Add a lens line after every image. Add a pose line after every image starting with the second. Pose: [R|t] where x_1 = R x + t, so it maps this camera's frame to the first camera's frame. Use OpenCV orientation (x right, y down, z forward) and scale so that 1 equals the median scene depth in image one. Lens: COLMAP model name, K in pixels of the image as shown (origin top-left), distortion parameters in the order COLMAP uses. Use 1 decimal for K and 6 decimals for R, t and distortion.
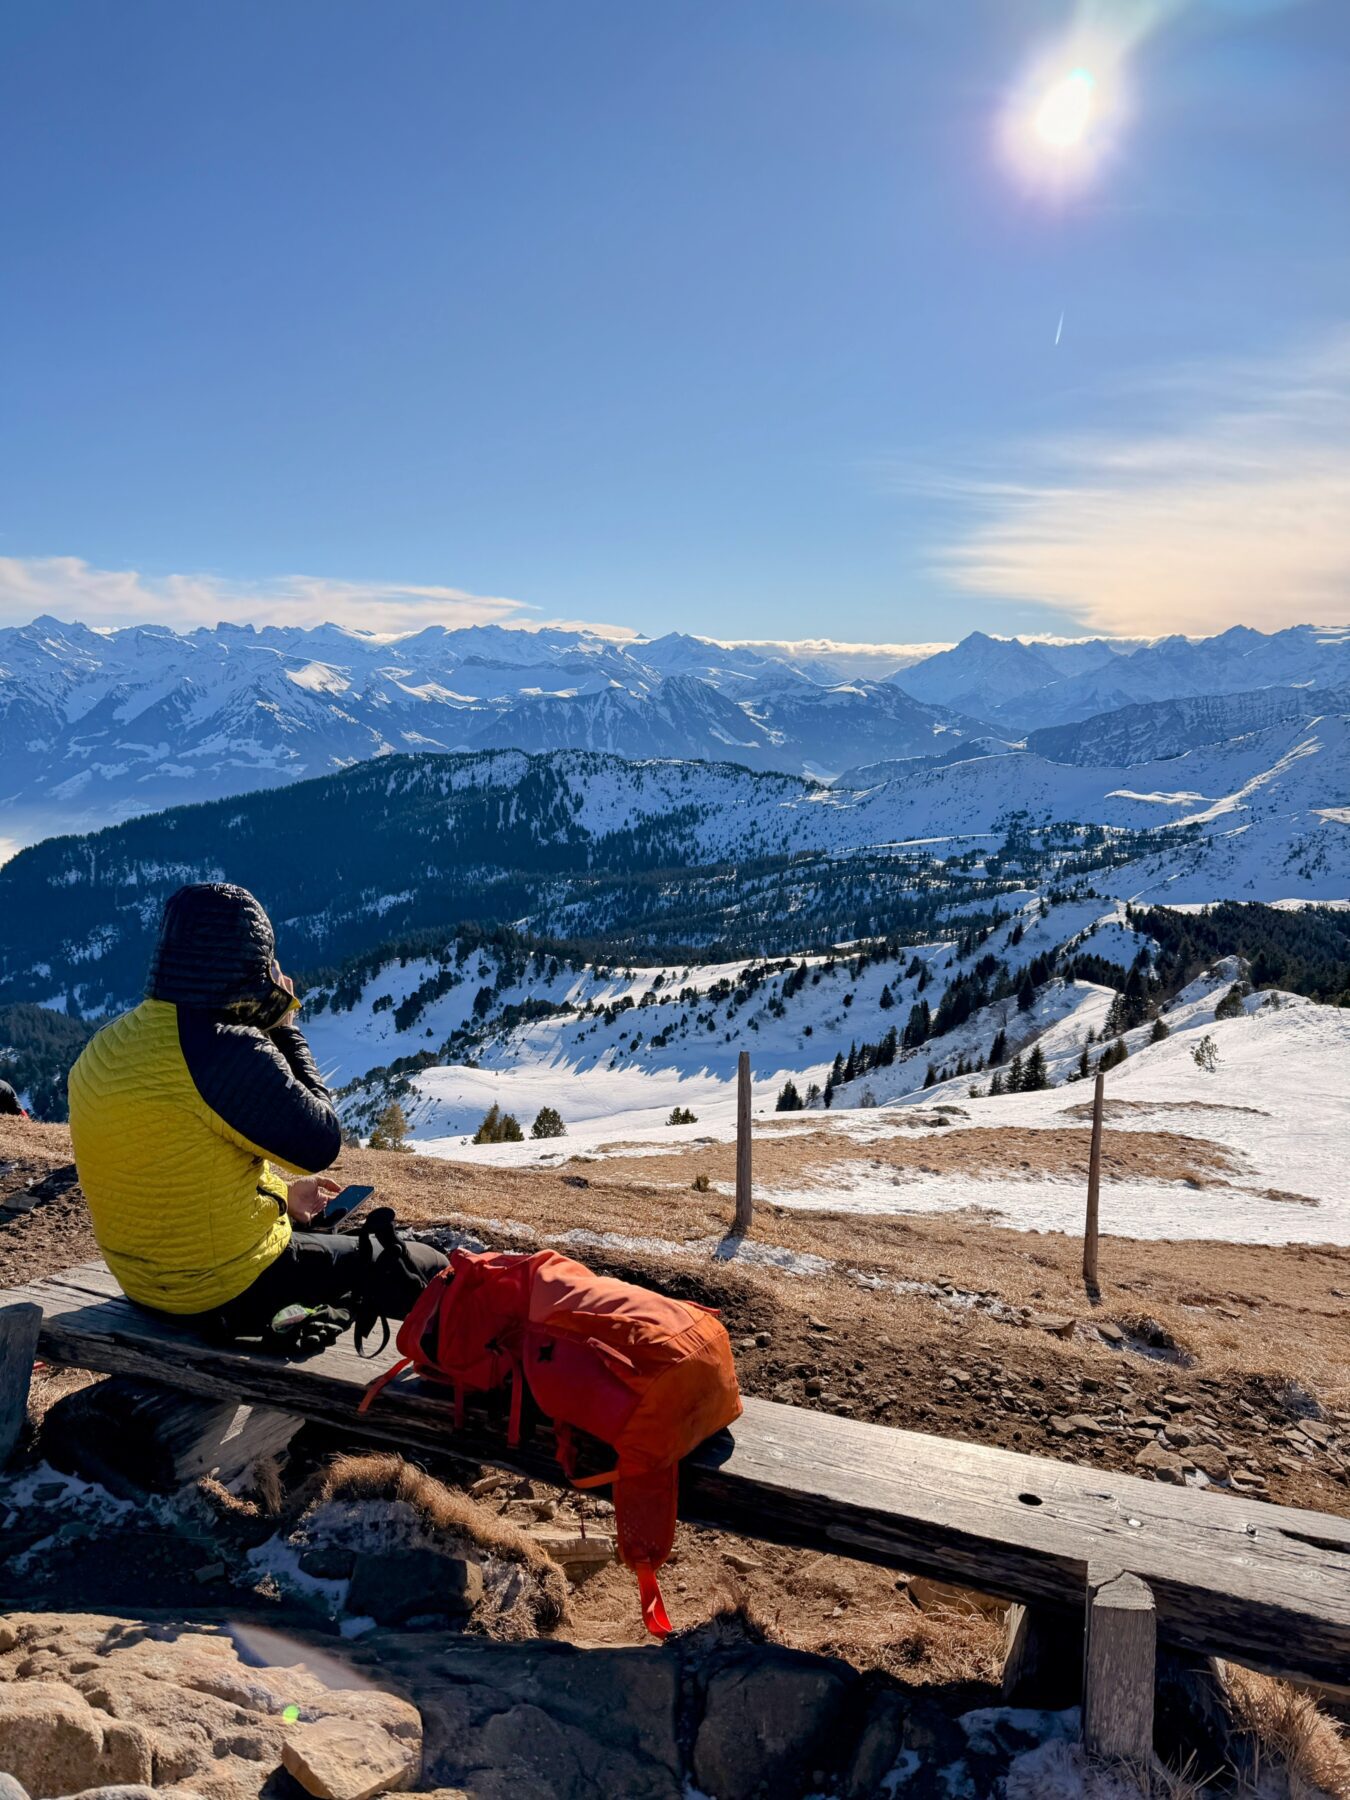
lens RADIAL K [[1248.1, 0, 665.5], [0, 1248.1, 906.3], [0, 0, 1]] dist [0.062871, -0.067566]
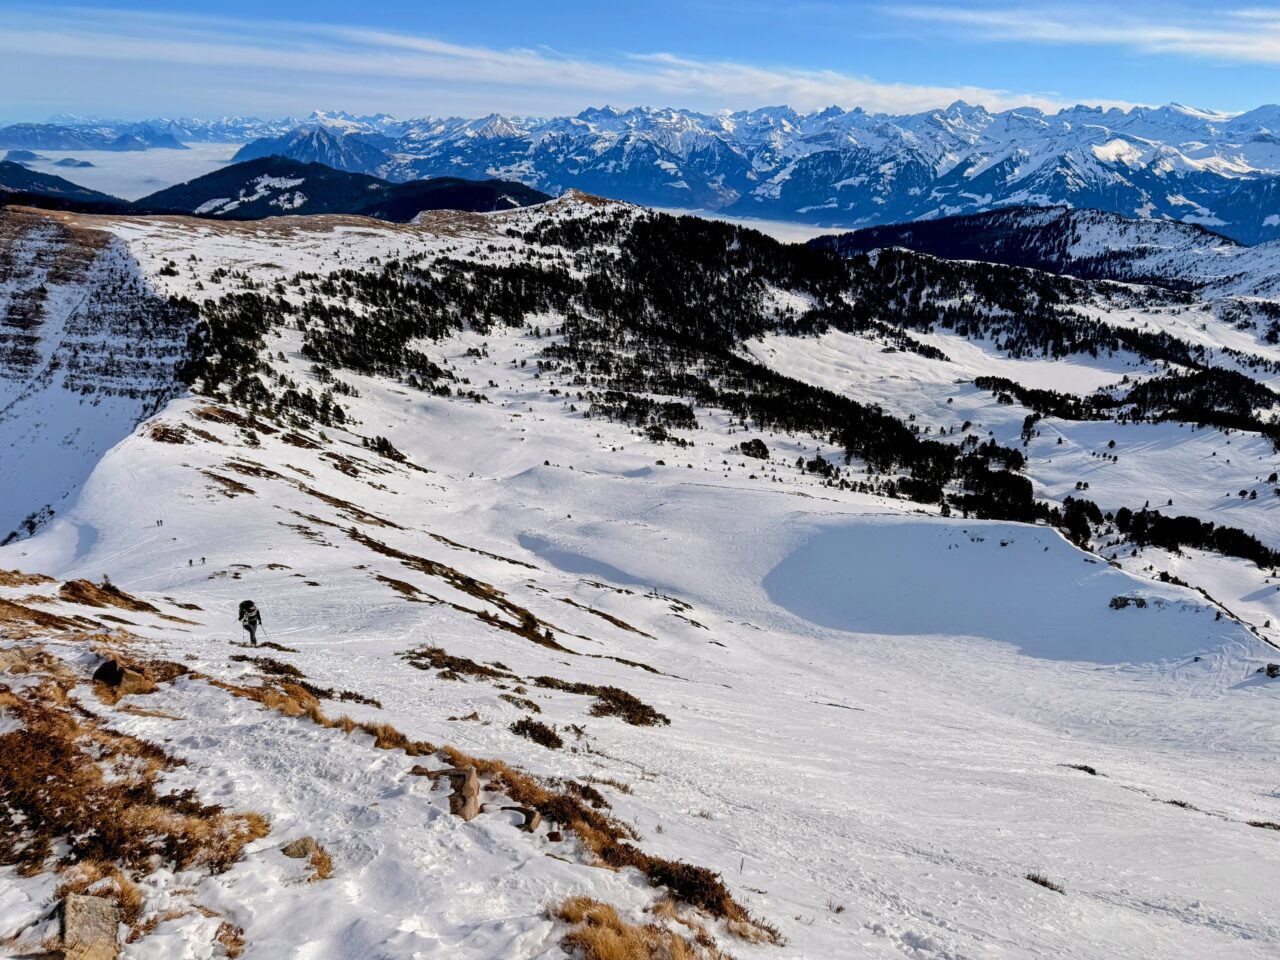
lens RADIAL K [[884.1, 0, 631.1], [0, 884.1, 493.6], [0, 0, 1]] dist [-0.007614, 0.007151]
pose [[0.696914, 0.283231, -0.658856, 0.108201], [-0.147617, 0.955689, 0.254690, 0.009097], [0.701798, -0.080239, 0.707843, -0.091563]]
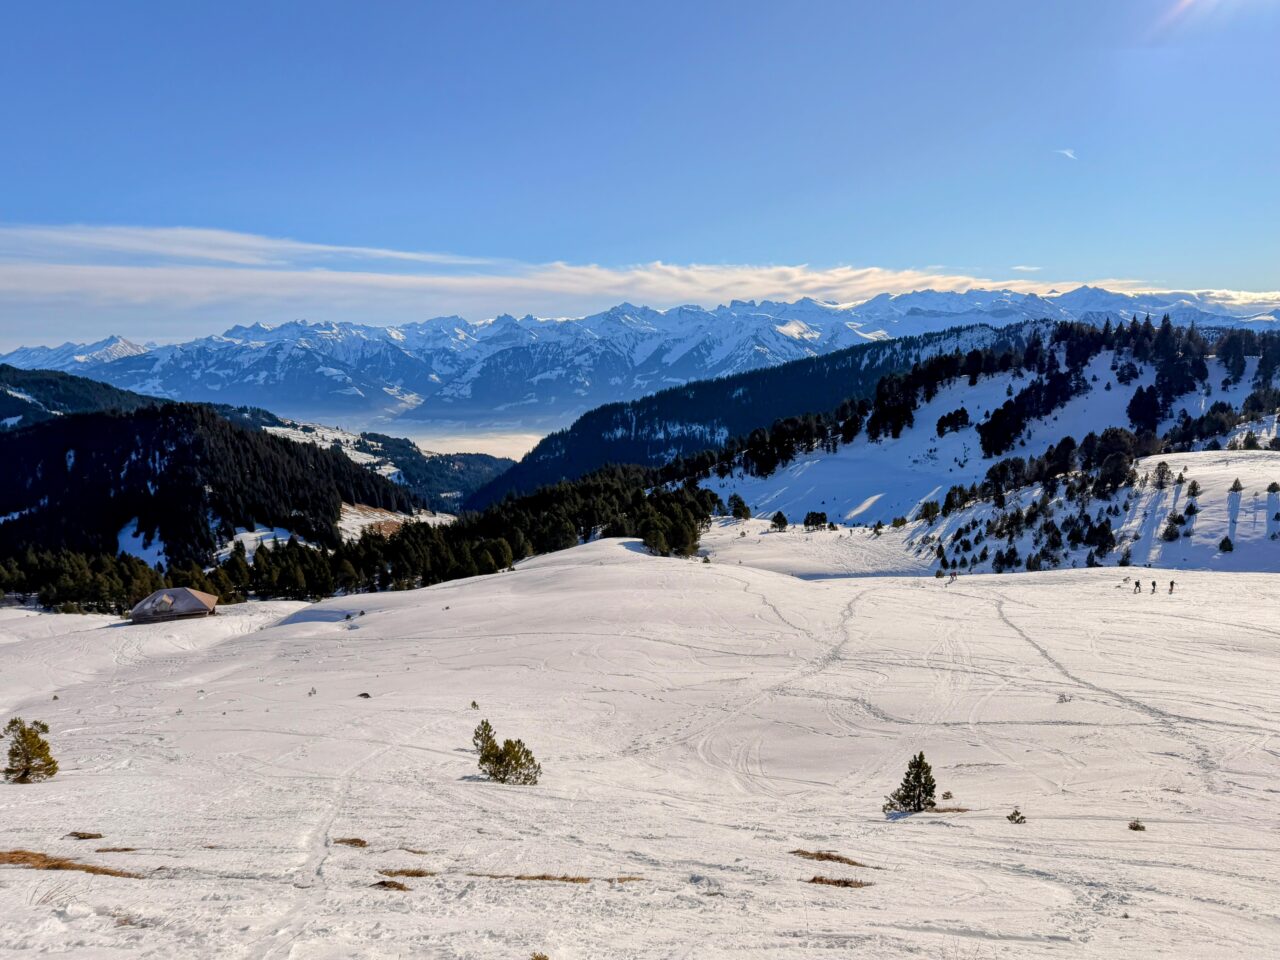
lens RADIAL K [[887.5, 0, 644.3], [0, 887.5, 473.2], [0, 0, 1]] dist [0.062871, -0.067566]
pose [[0.908081, 0.028273, -0.417840, -0.017777], [-0.044071, 0.998630, -0.028206, 0.012473], [0.416470, 0.044028, 0.908083, 0.051742]]
